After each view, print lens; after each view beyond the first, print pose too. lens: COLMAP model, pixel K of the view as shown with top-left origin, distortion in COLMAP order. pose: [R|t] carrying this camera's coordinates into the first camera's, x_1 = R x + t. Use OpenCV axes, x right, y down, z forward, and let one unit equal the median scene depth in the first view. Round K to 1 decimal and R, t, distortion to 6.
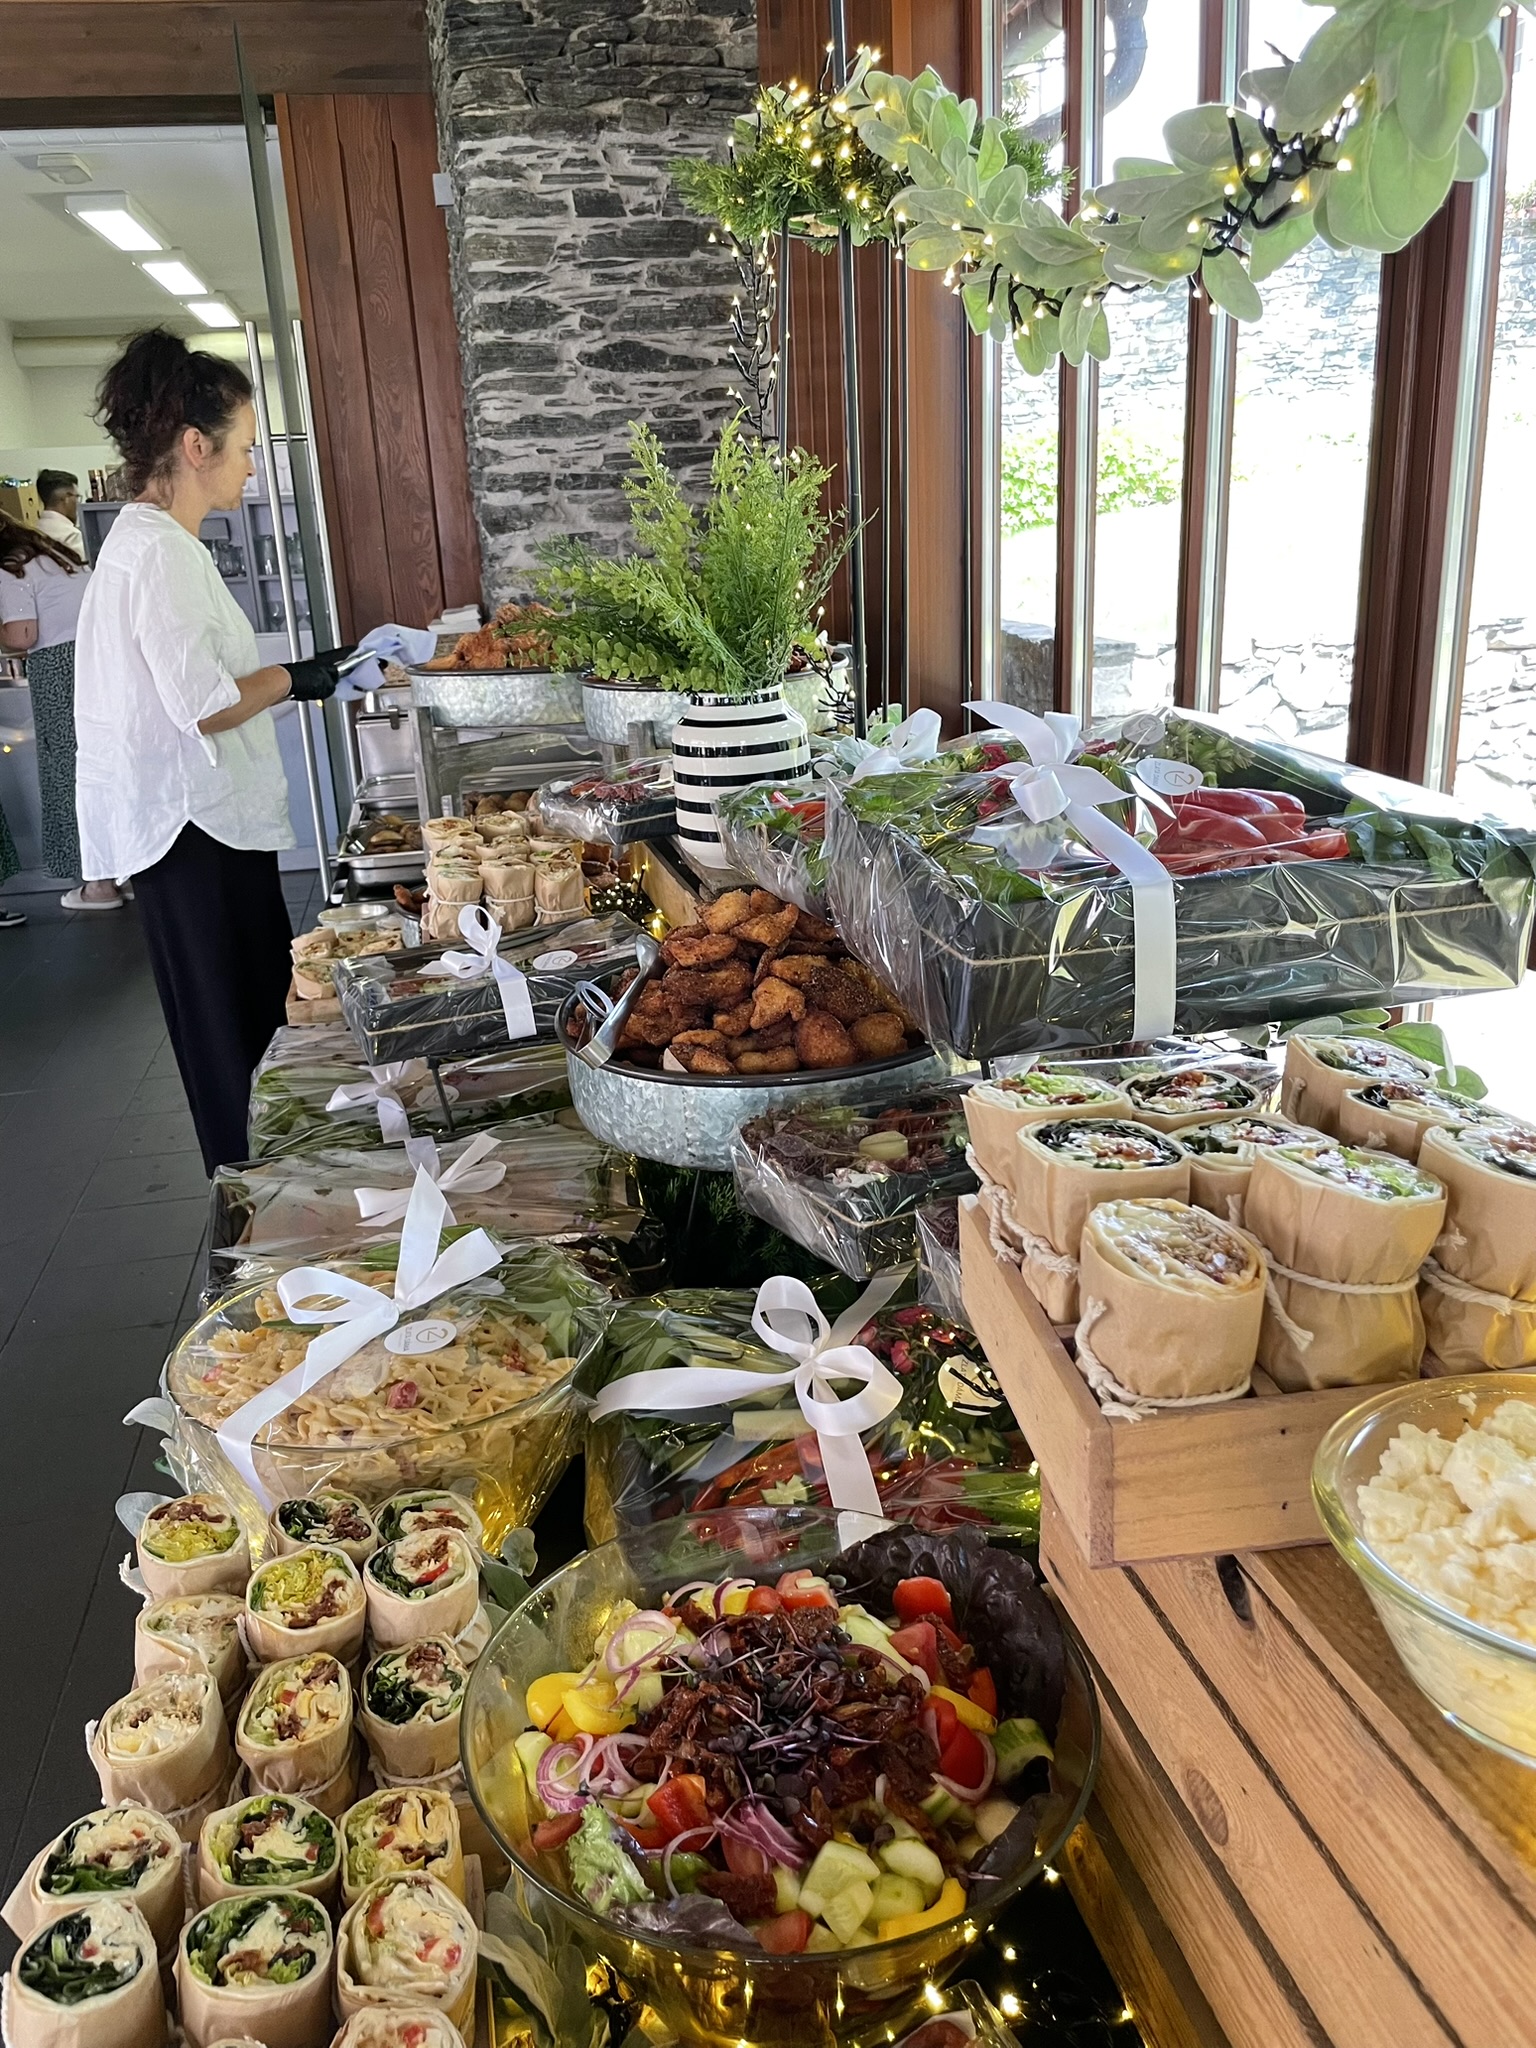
lens RADIAL K [[1562.7, 0, 768.5], [0, 1562.7, 1019.8], [0, 0, 1]] dist [0.042408, -0.038948]
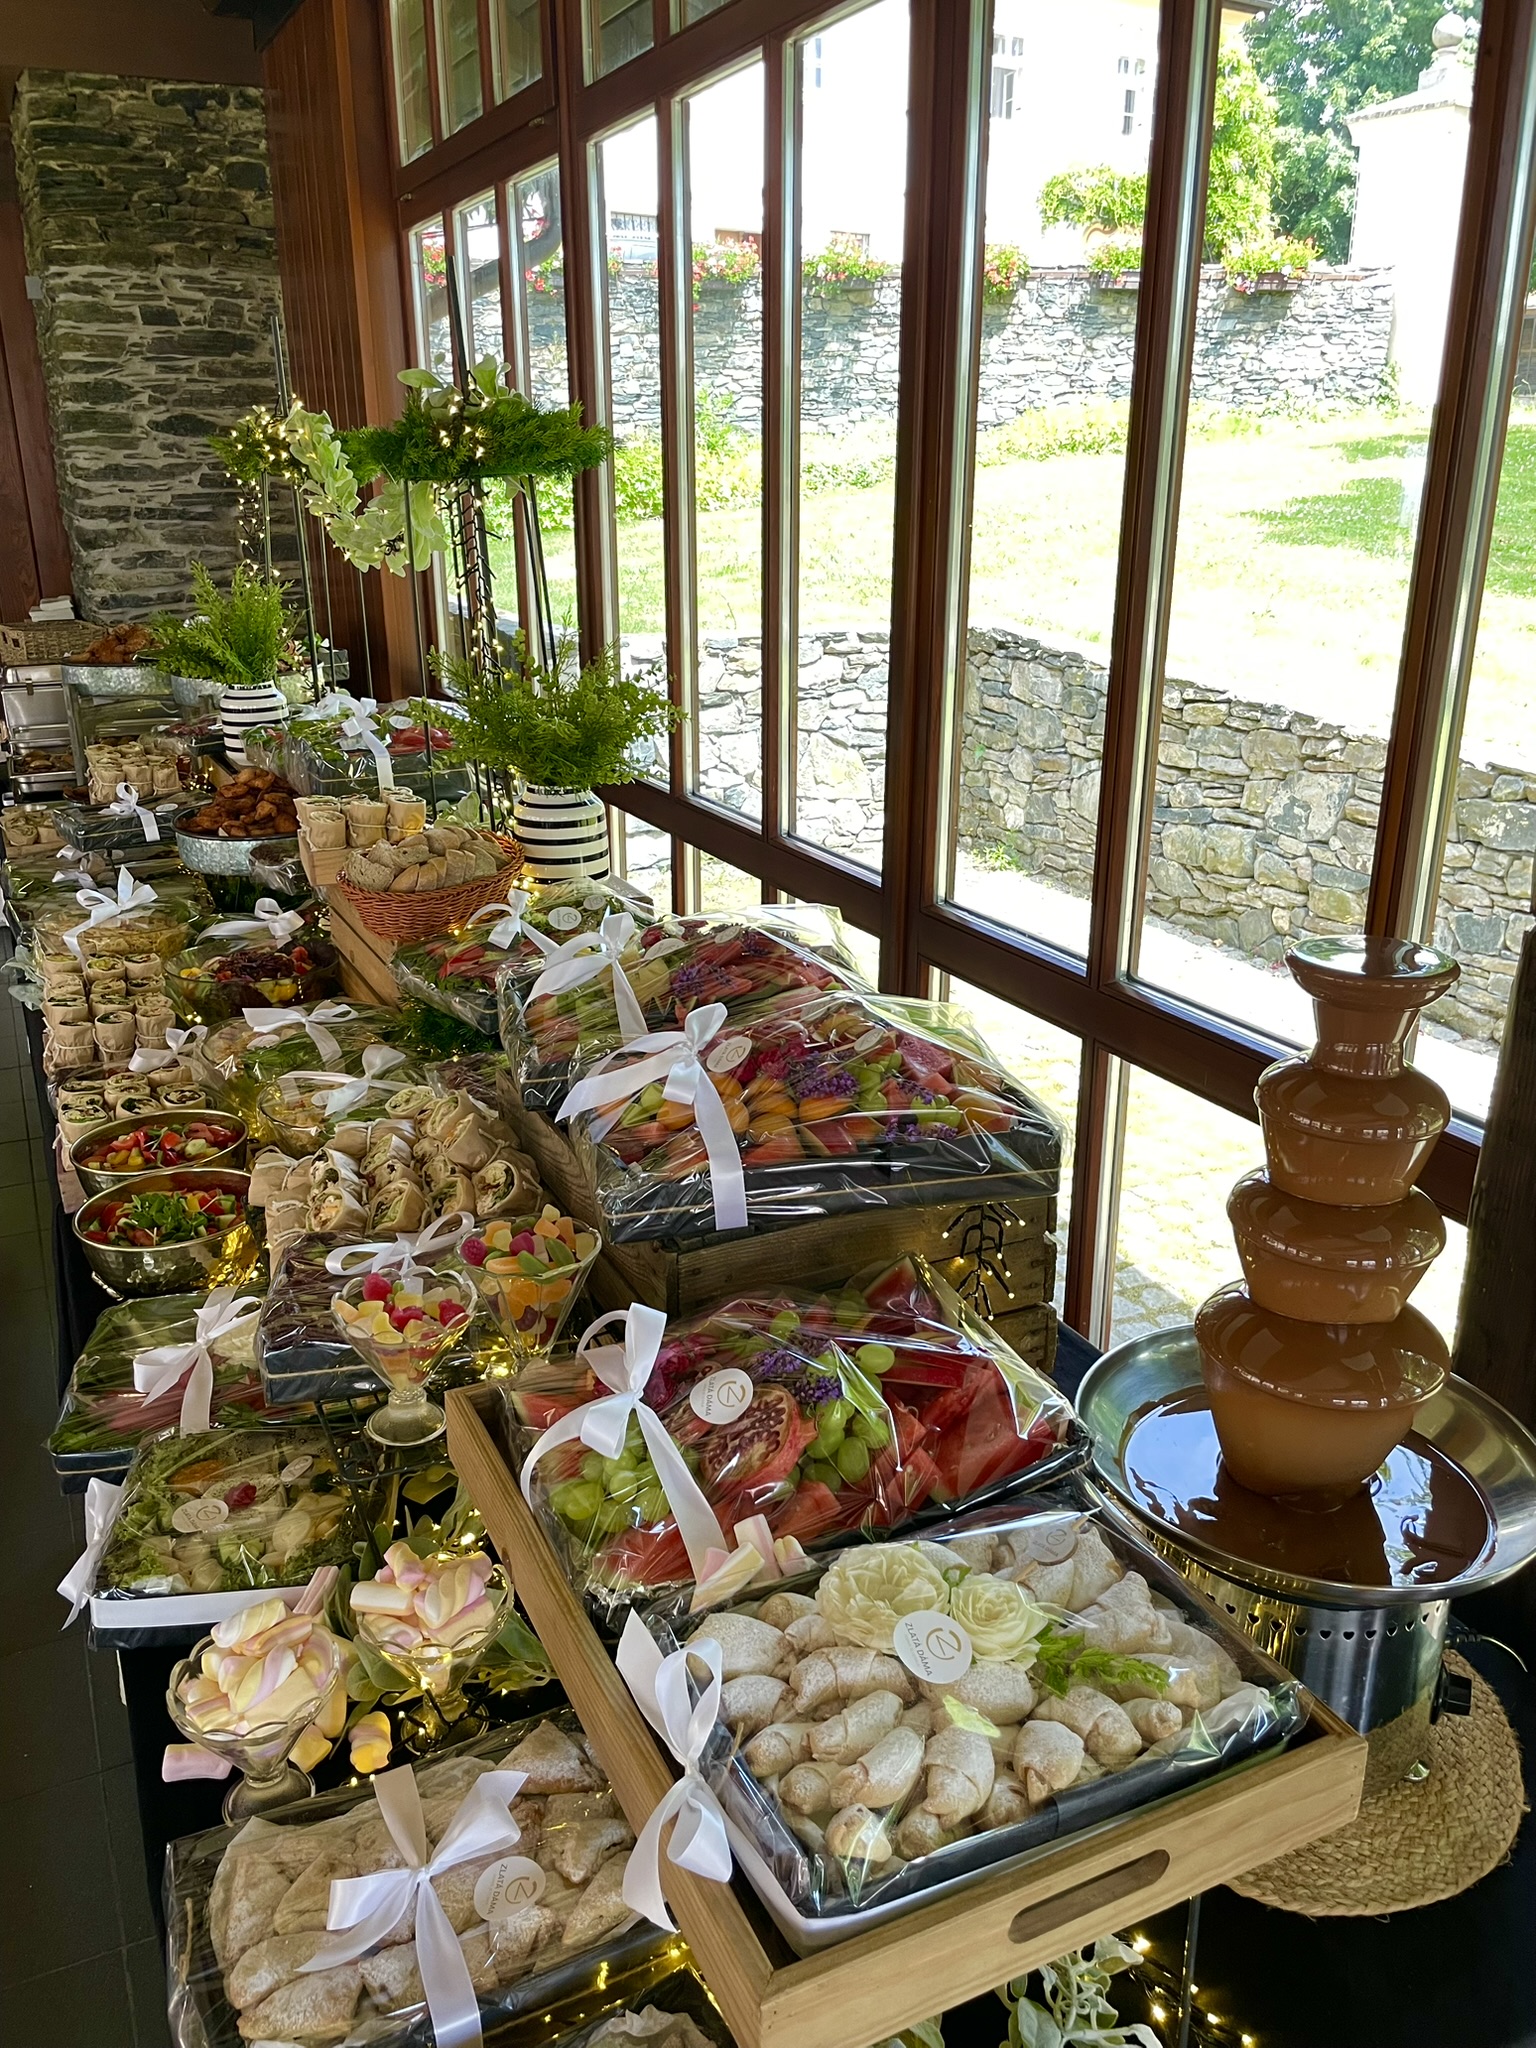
lens RADIAL K [[1562.7, 0, 768.0], [0, 1562.7, 1038.8], [0, 0, 1]] dist [0.042408, -0.038948]
pose [[0.968610, -0.037955, 0.245670, 0.045783], [0.030801, 0.998984, 0.032898, 0.088723], [-0.246669, -0.024299, 0.968795, -0.494764]]
